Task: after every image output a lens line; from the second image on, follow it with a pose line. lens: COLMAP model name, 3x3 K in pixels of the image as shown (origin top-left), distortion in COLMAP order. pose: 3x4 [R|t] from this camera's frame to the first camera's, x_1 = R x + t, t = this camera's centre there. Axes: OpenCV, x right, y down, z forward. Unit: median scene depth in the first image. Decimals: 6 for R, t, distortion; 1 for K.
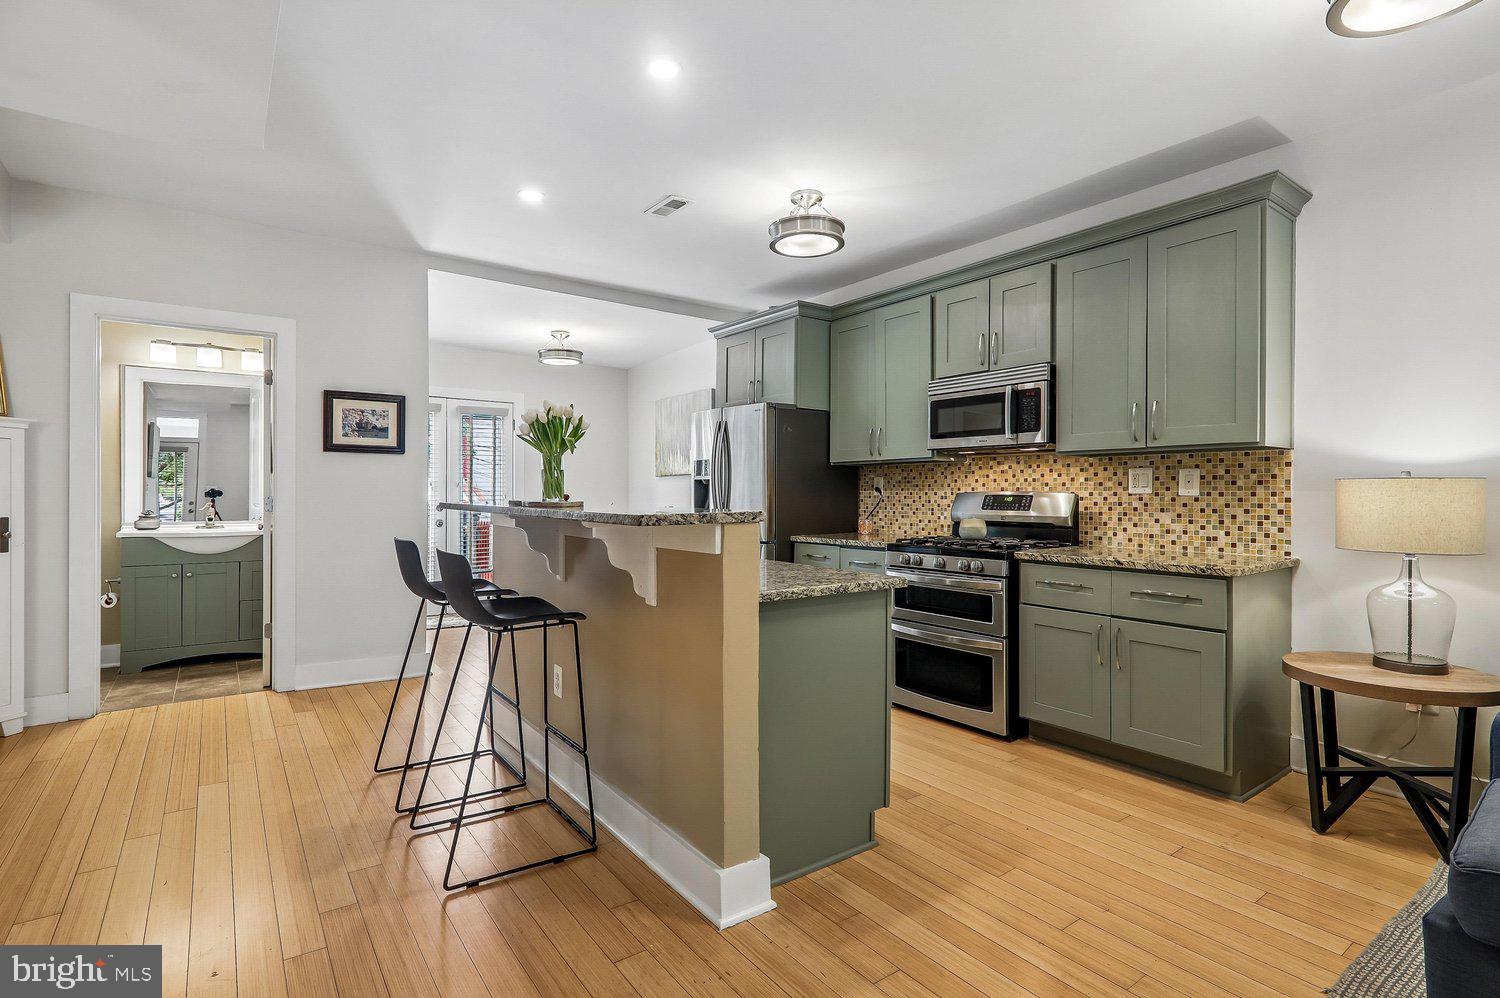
lens RADIAL K [[743.9, 0, 751.7], [0, 743.9, 490.8], [0, 0, 1]] dist [0.006413, -0.003201]
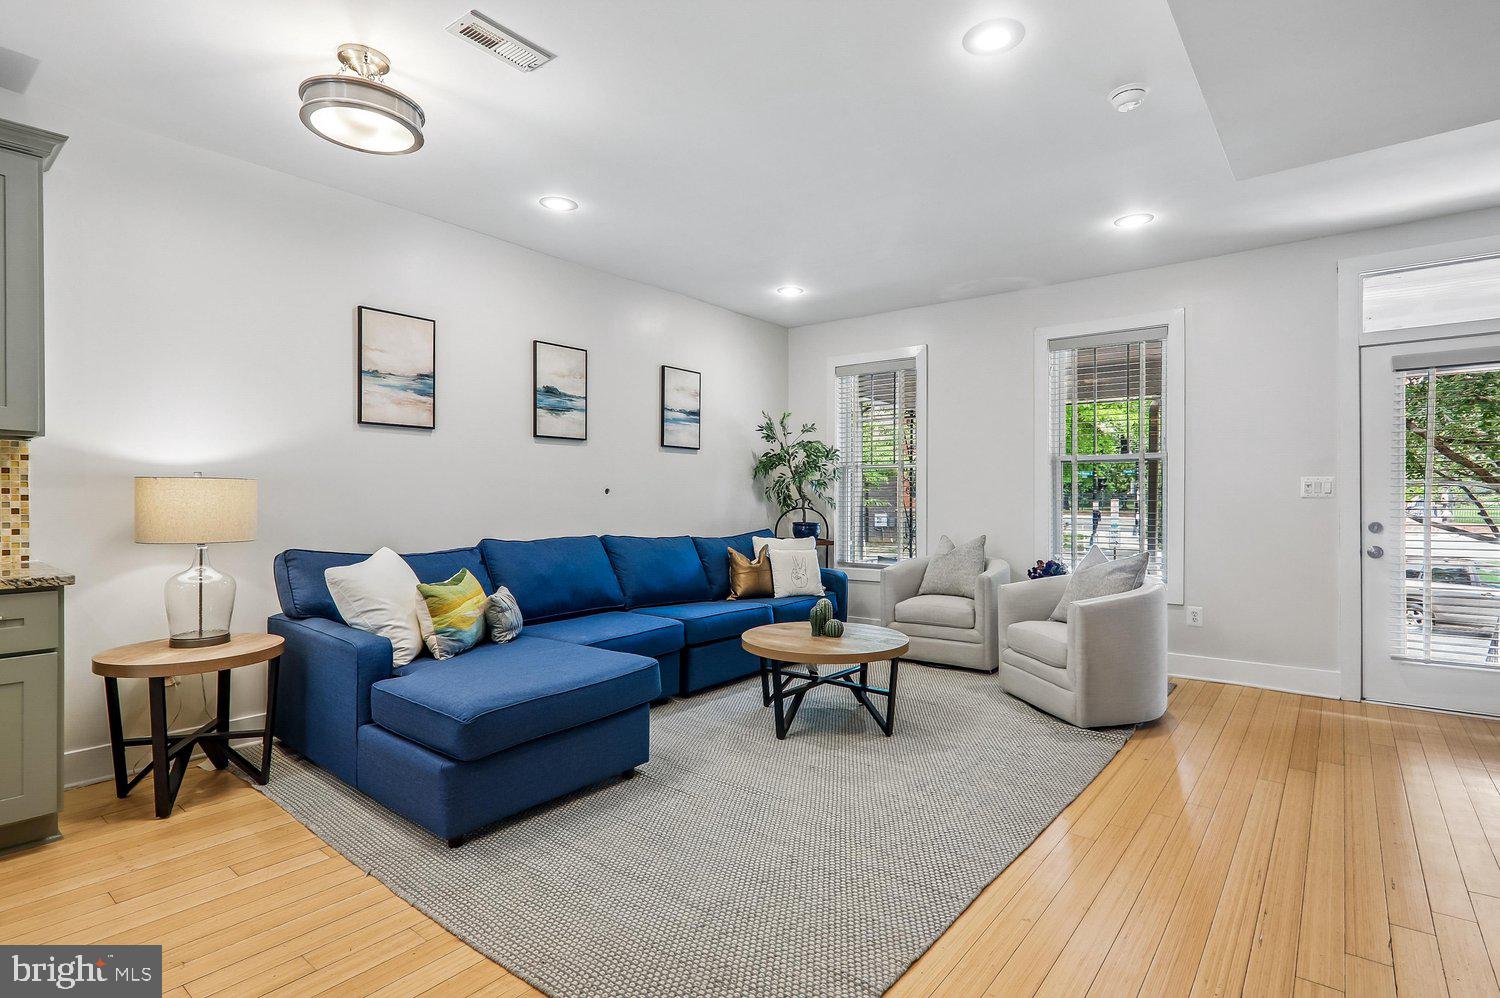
lens RADIAL K [[743.9, 0, 764.3], [0, 743.9, 499.9], [0, 0, 1]] dist [0.006413, -0.003201]
pose [[-0.266167, -0.008024, 0.963893, -0.320121], [-0.008094, 0.999949, 0.006089, 0.002243], [-0.963893, -0.006182, -0.266218, 0.333484]]
